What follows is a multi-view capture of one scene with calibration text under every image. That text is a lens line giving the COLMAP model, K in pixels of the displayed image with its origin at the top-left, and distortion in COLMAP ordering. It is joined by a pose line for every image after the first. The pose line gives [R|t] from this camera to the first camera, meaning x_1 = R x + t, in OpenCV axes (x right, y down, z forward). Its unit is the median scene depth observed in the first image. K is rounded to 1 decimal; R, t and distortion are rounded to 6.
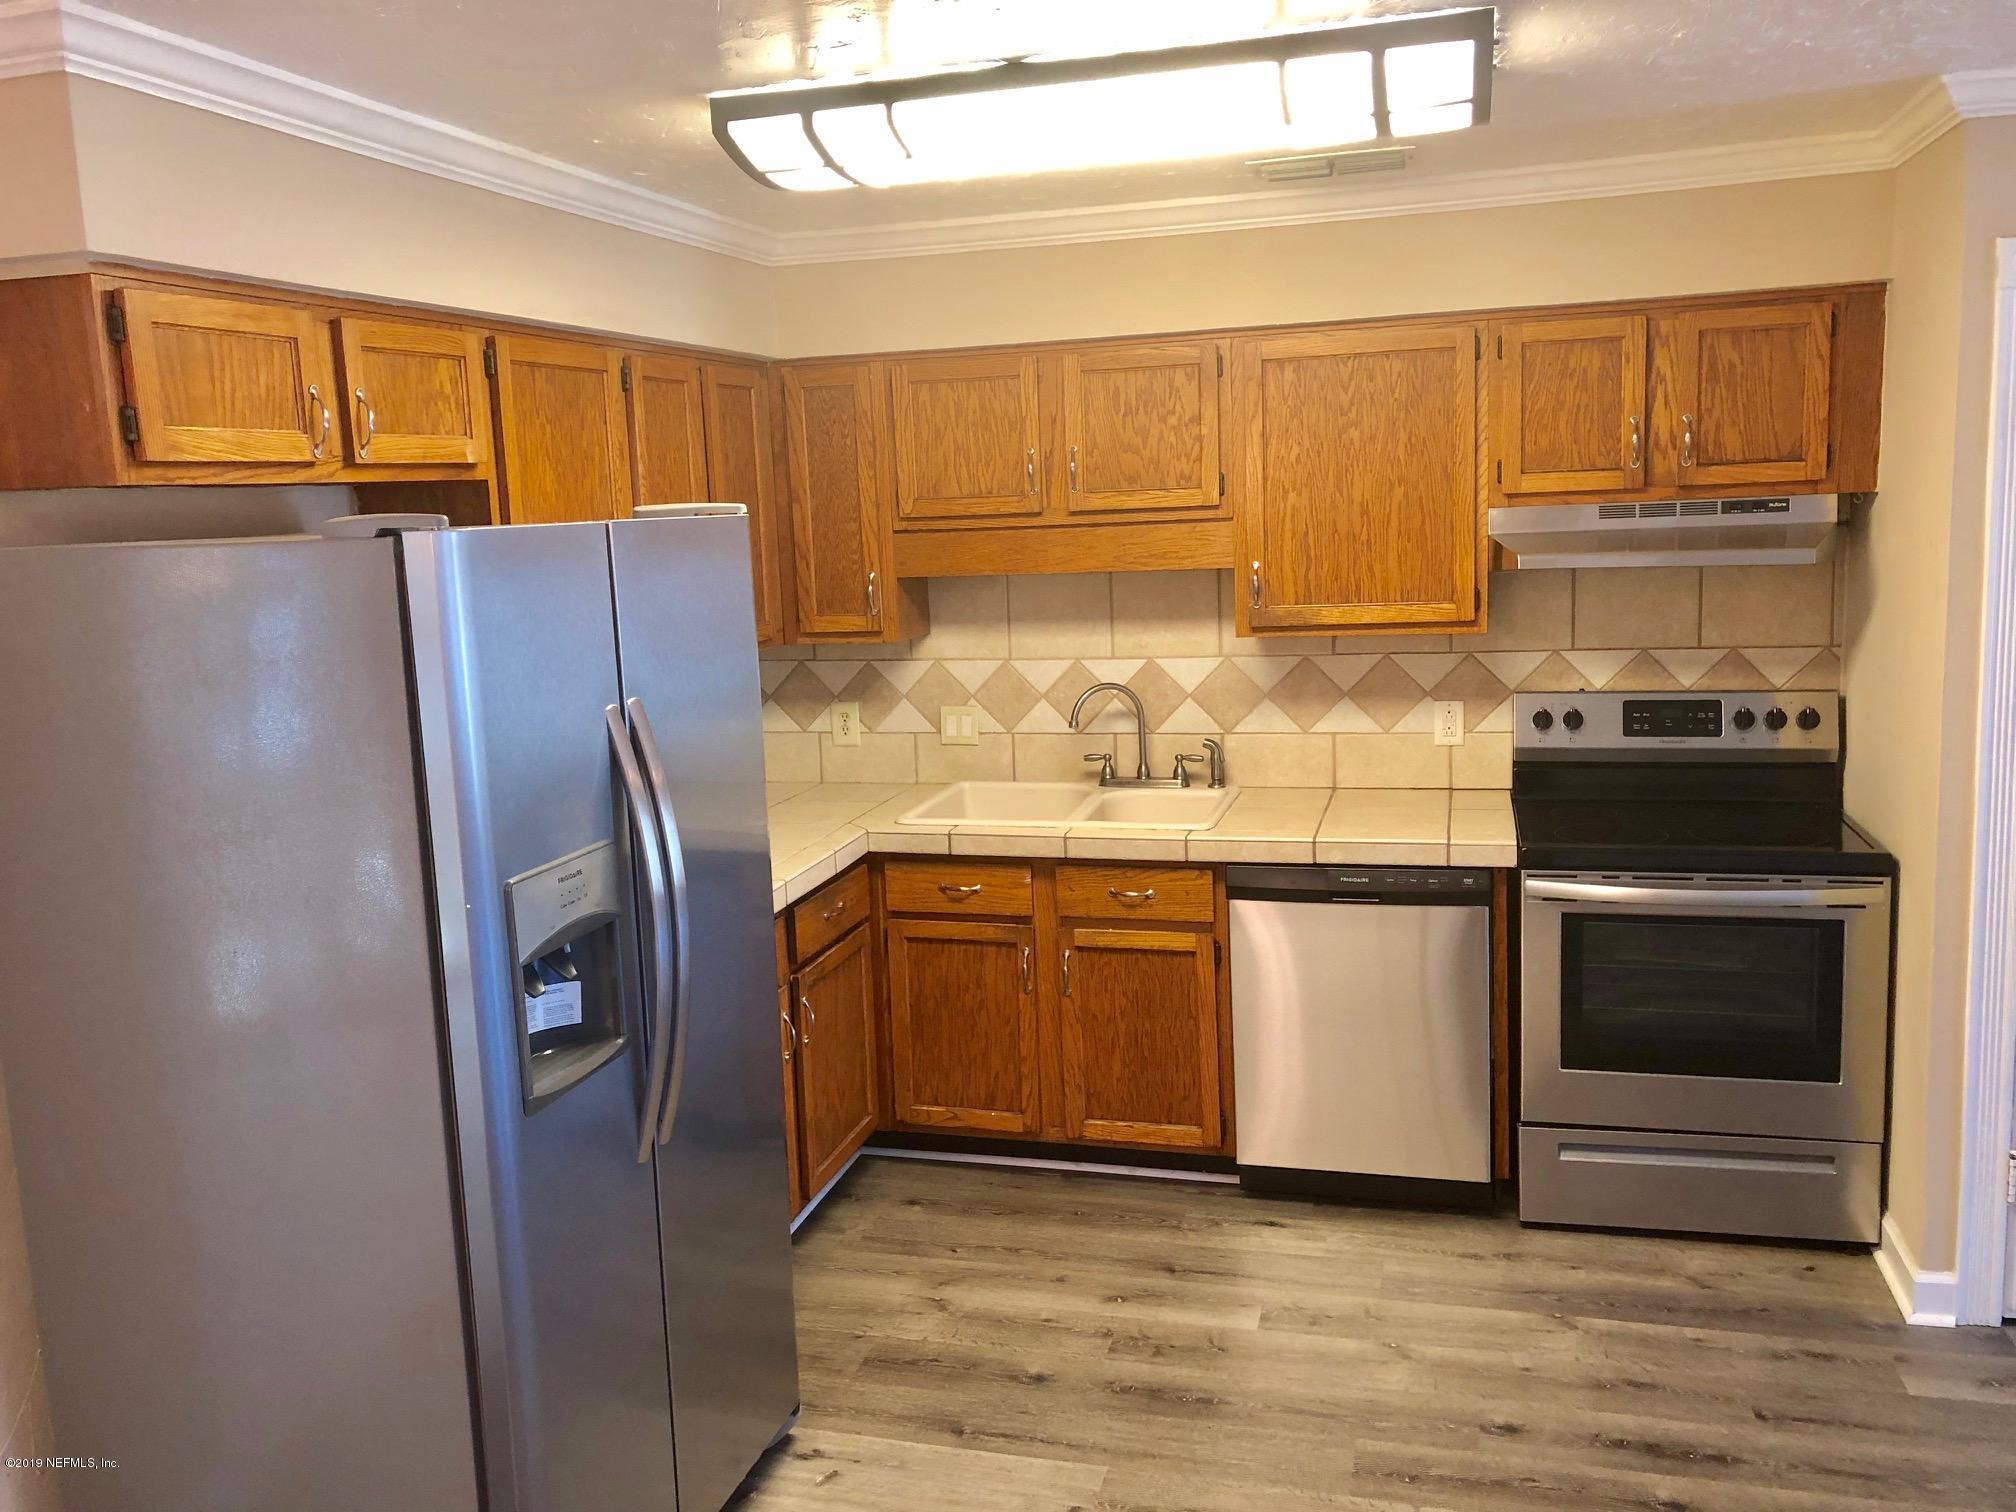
lens RADIAL K [[1664.4, 0, 1008.1], [0, 1664.4, 740.6], [0, 0, 1]] dist [0.066989, -0.056621]
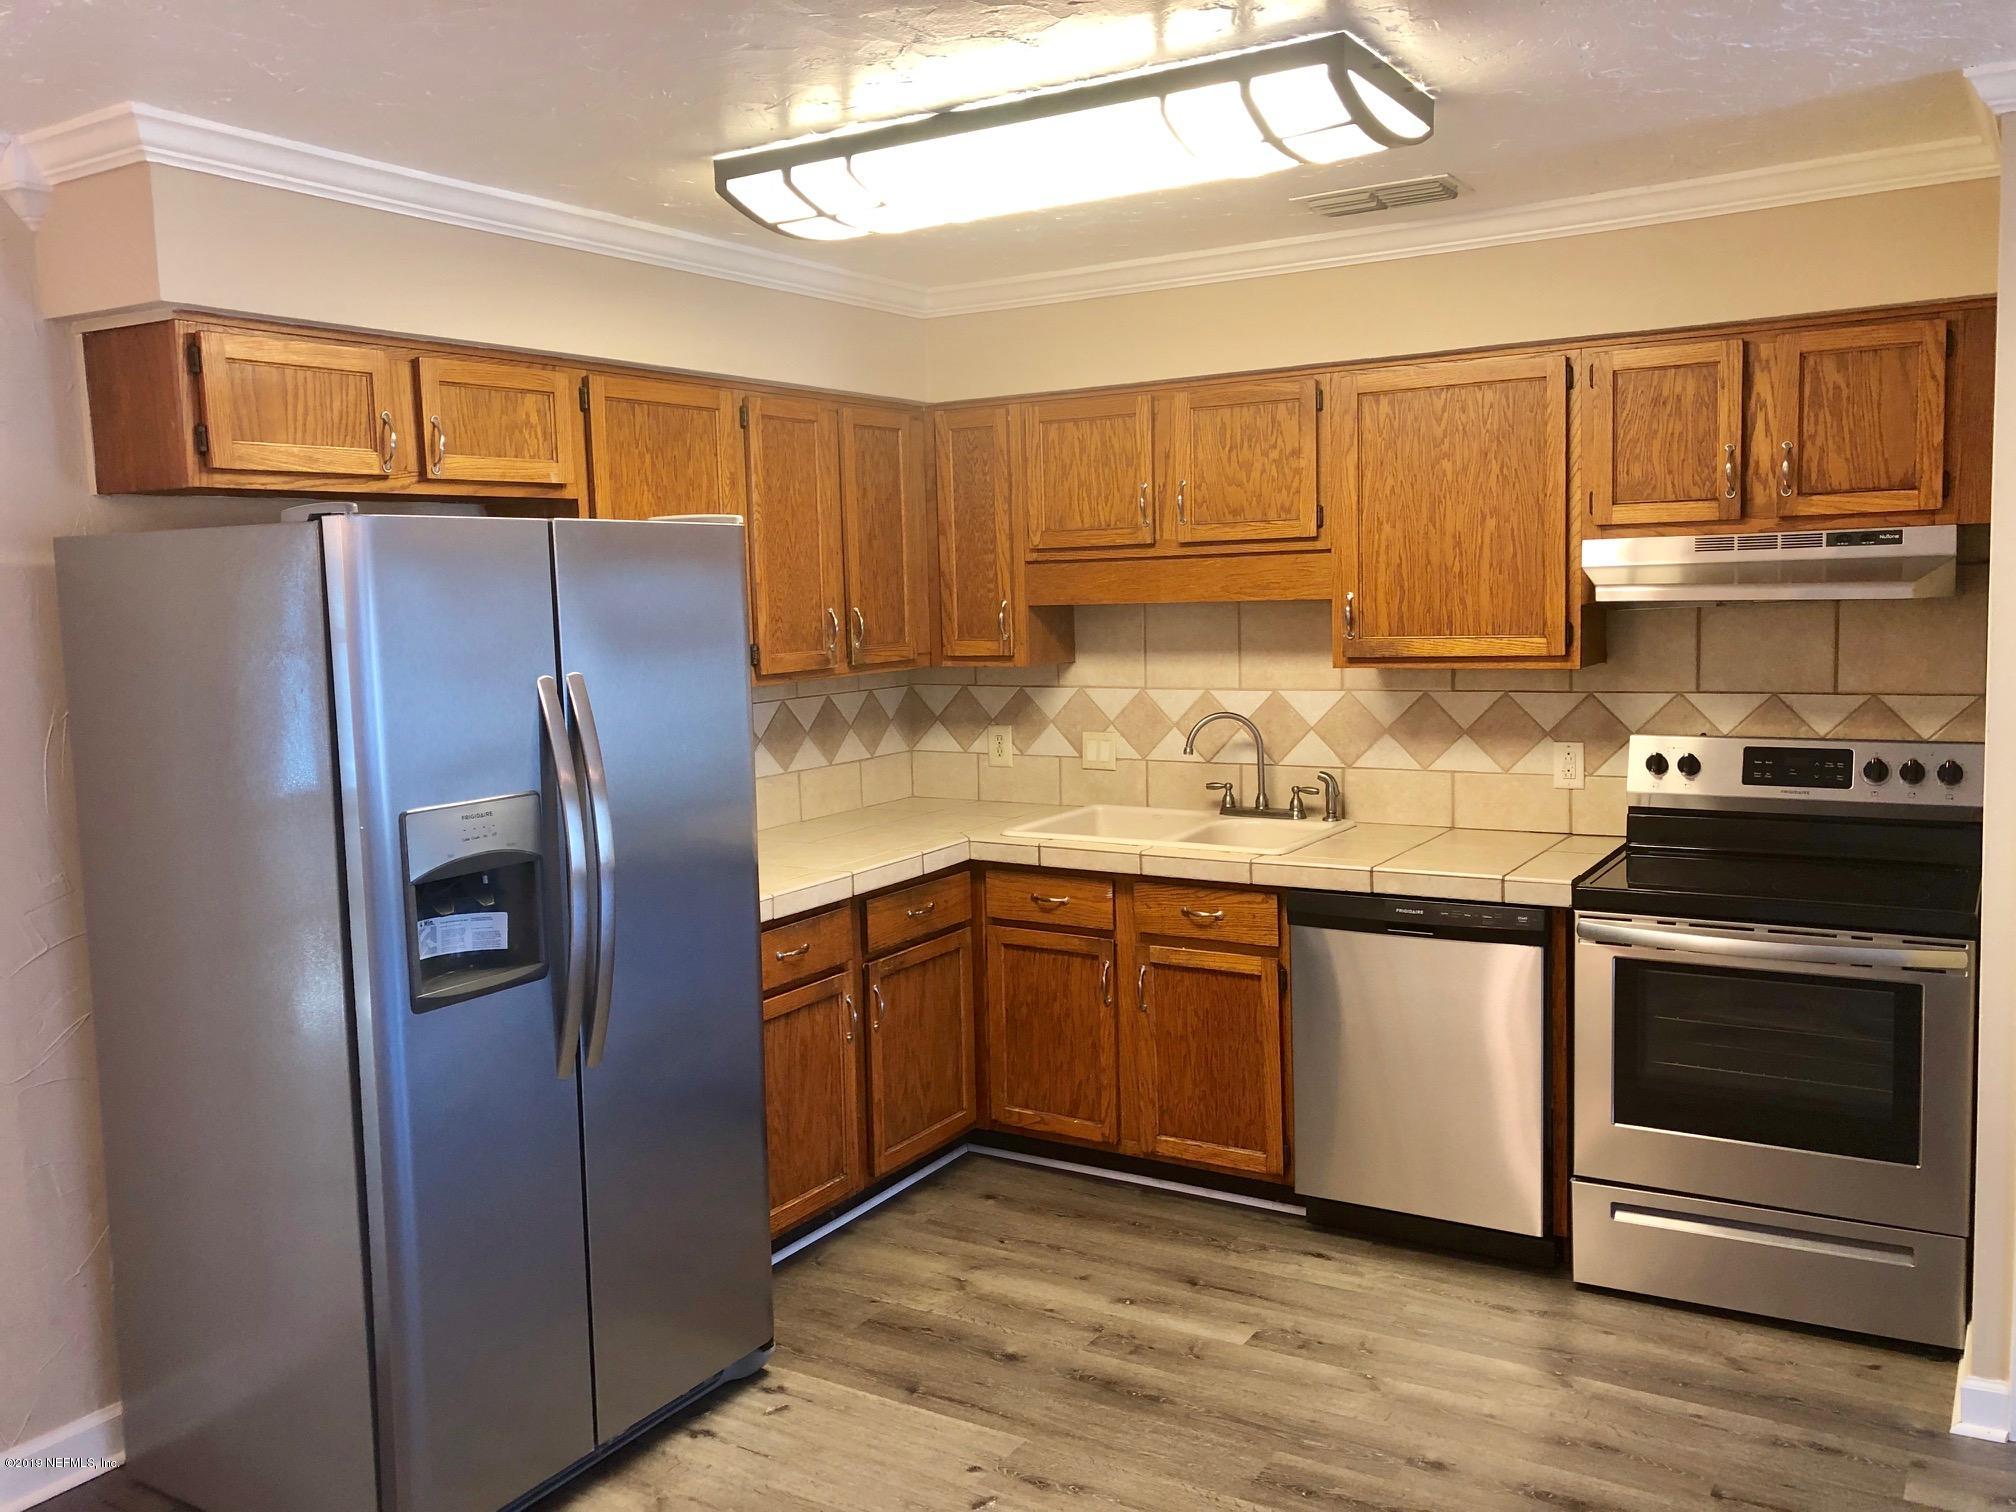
lens RADIAL K [[1664.4, 0, 1019.7], [0, 1664.4, 739.4], [0, 0, 1]] dist [0.066989, -0.056621]
pose [[0.962373, 0.039666, -0.268822, 0.255134], [-0.051569, 0.997970, -0.037358, 0.031598], [0.266794, 0.049815, 0.962465, -0.018171]]
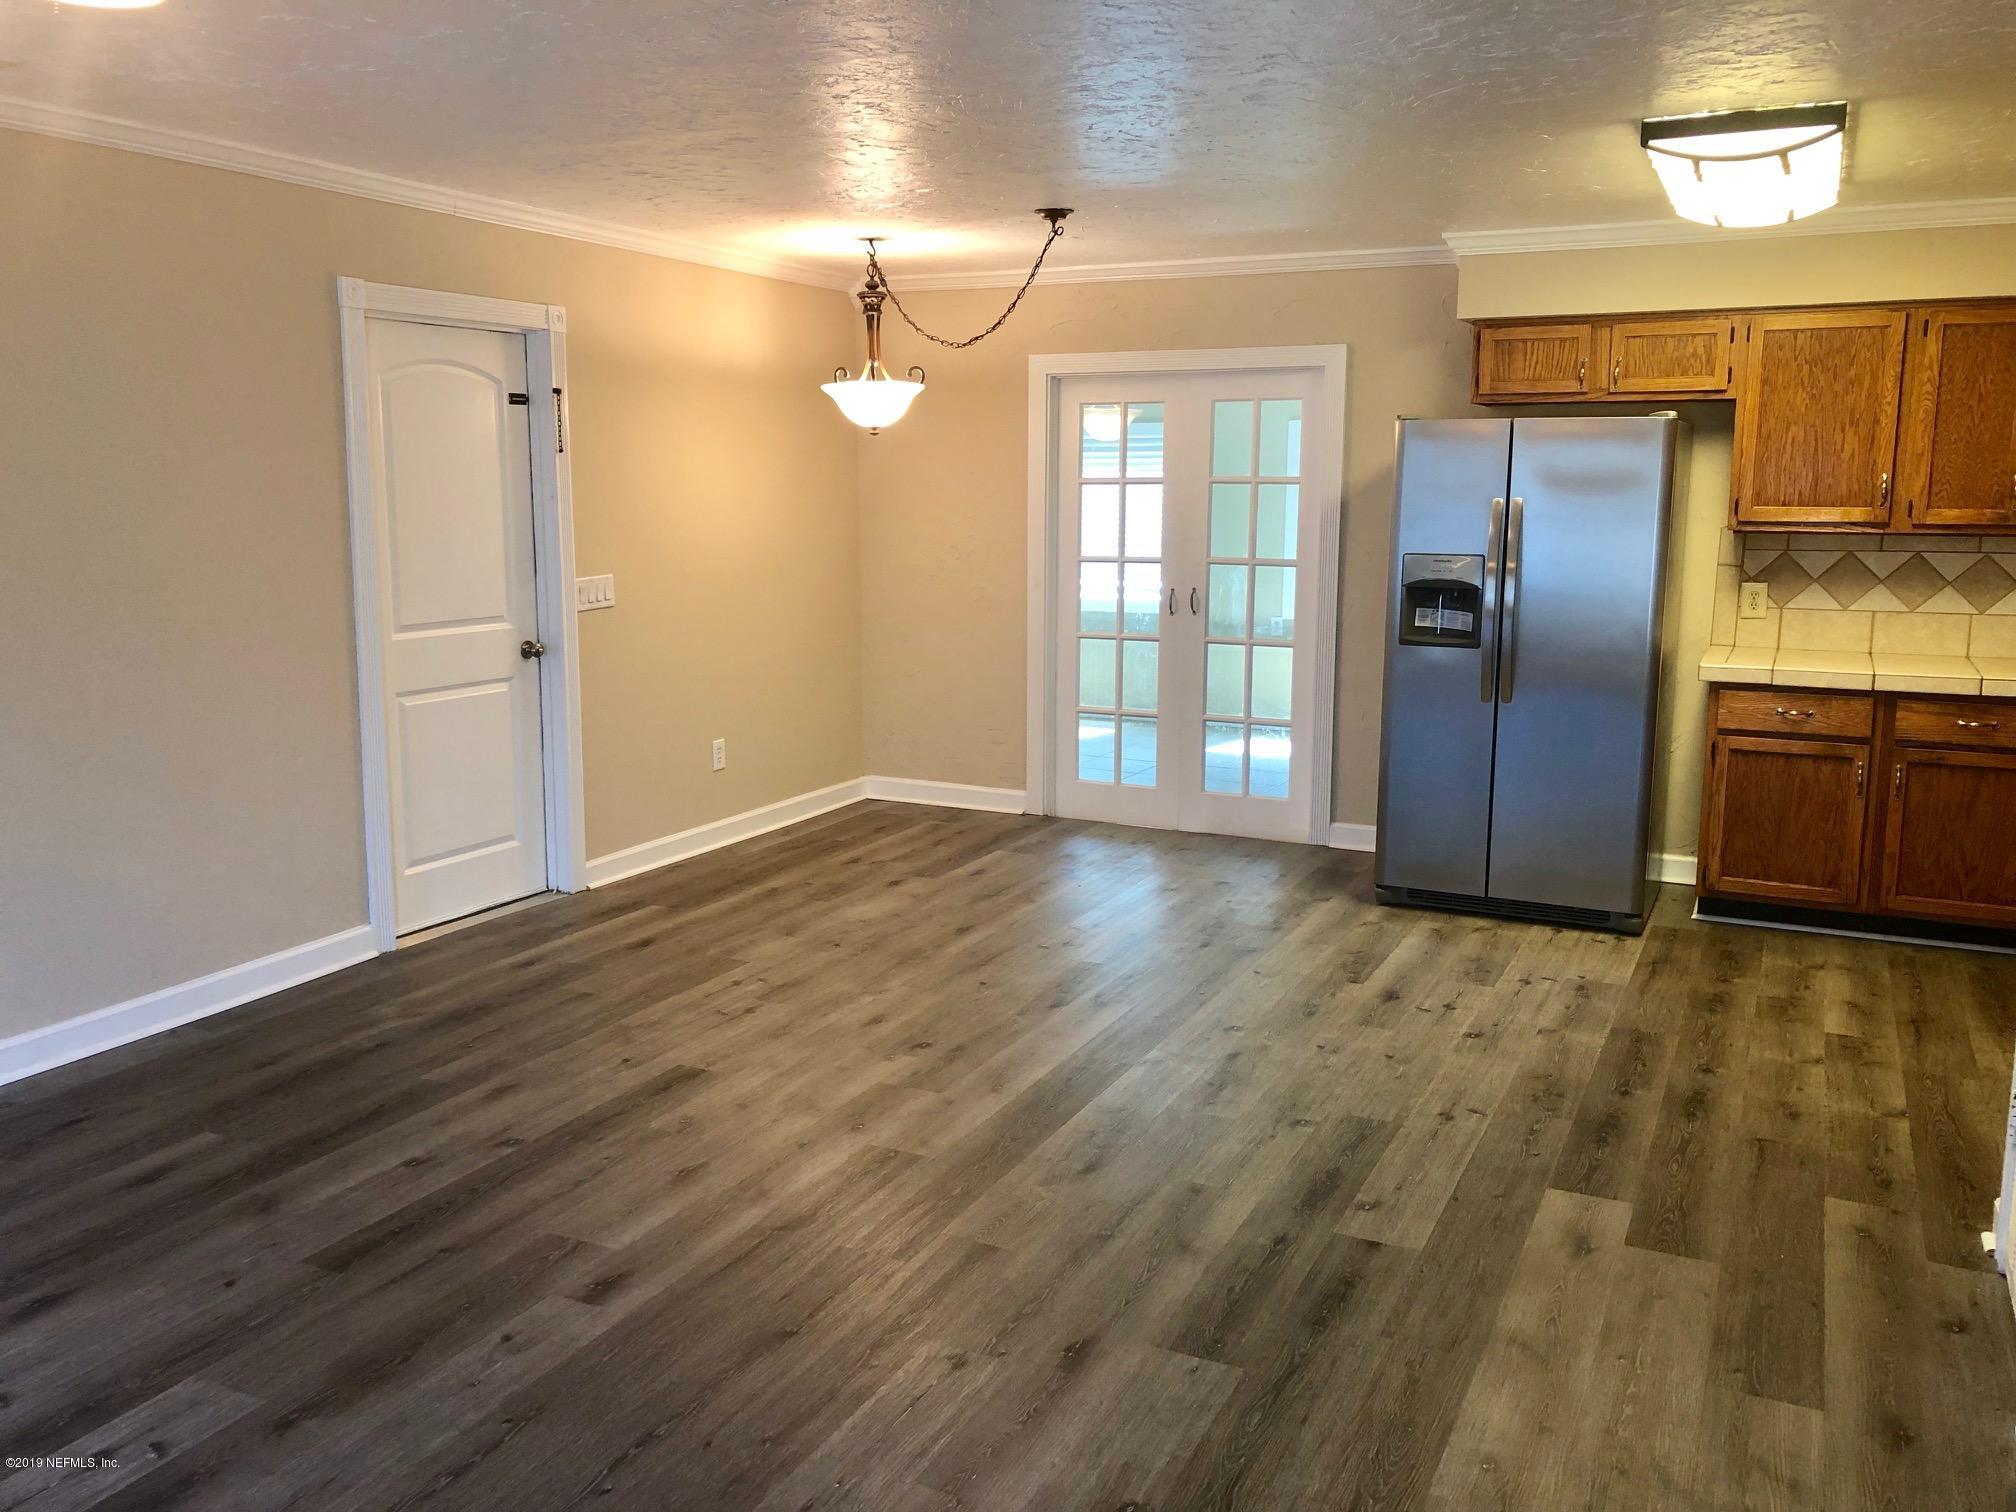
lens RADIAL K [[1664.4, 0, 1040.7], [0, 1664.4, 733.3], [0, 0, 1]] dist [0.066989, -0.056621]
pose [[-0.156608, 0.192477, -0.968724, 1.401574], [-0.148387, 0.965108, 0.215747, -0.074382], [0.976450, 0.177534, -0.122582, 0.469395]]
